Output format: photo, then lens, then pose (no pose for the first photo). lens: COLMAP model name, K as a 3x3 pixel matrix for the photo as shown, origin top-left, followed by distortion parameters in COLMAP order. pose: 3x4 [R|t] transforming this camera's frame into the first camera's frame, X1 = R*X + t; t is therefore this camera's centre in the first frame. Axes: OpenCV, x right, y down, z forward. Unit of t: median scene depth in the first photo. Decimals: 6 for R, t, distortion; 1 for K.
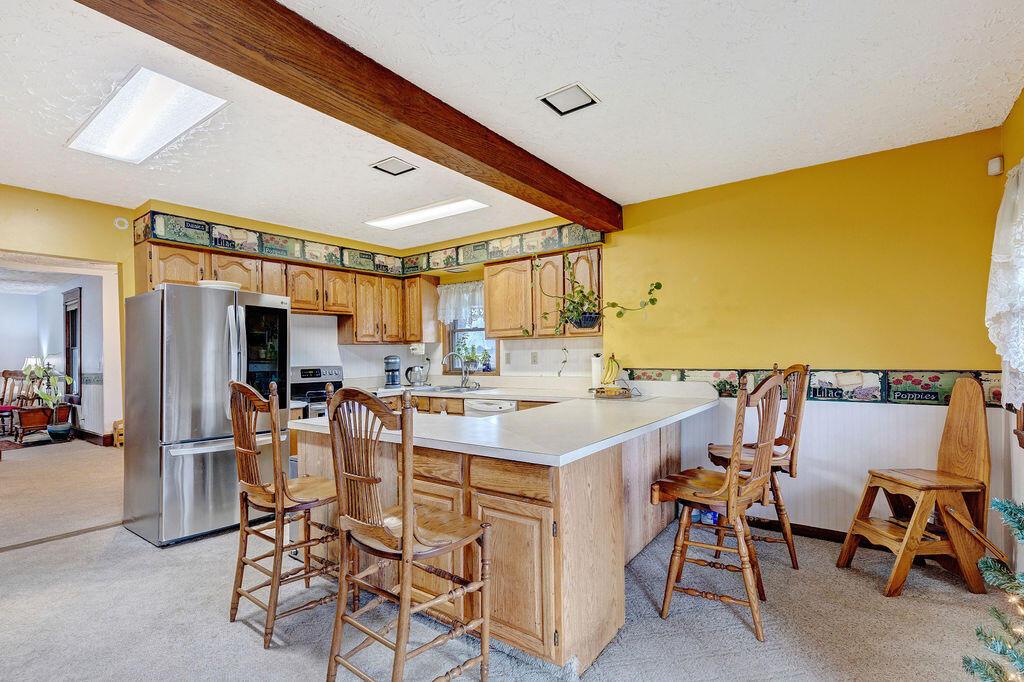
lens RADIAL K [[473.6, 0, 511.3], [0, 473.6, 350.6], [0, 0, 1]] dist [0.000824, -0.000133]
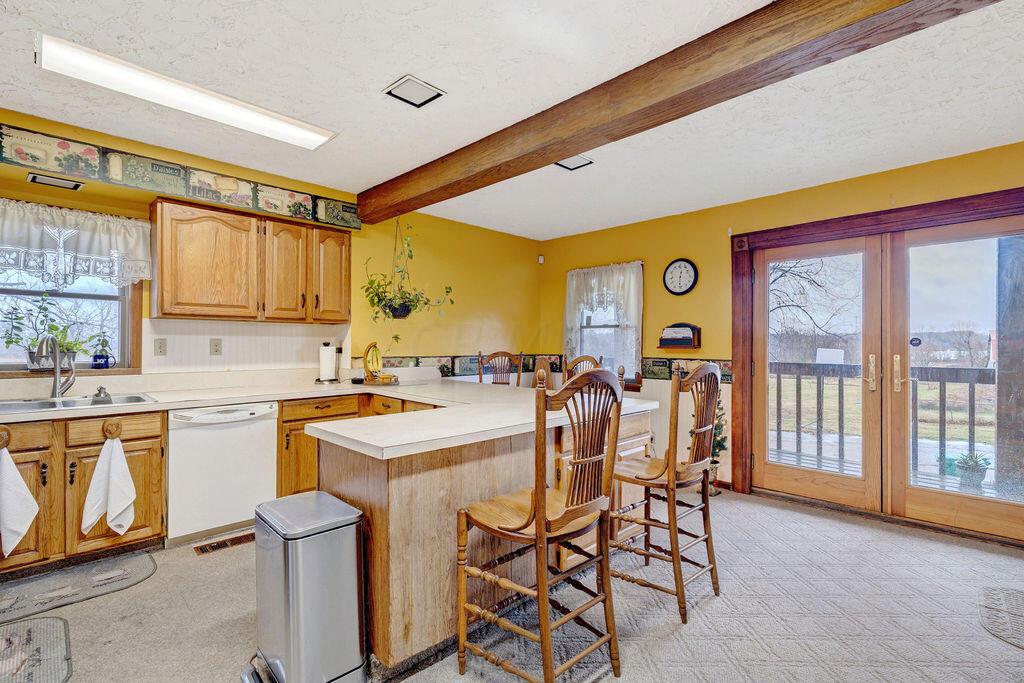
lens RADIAL K [[473.6, 0, 510.7], [0, 473.6, 344.1], [0, 0, 1]] dist [0.000824, -0.000133]
pose [[0.145232, 0.014908, 0.989285, -0.658941], [-0.017155, 0.999774, -0.012548, 0.014547], [-0.989249, -0.015149, 0.145455, 0.478318]]
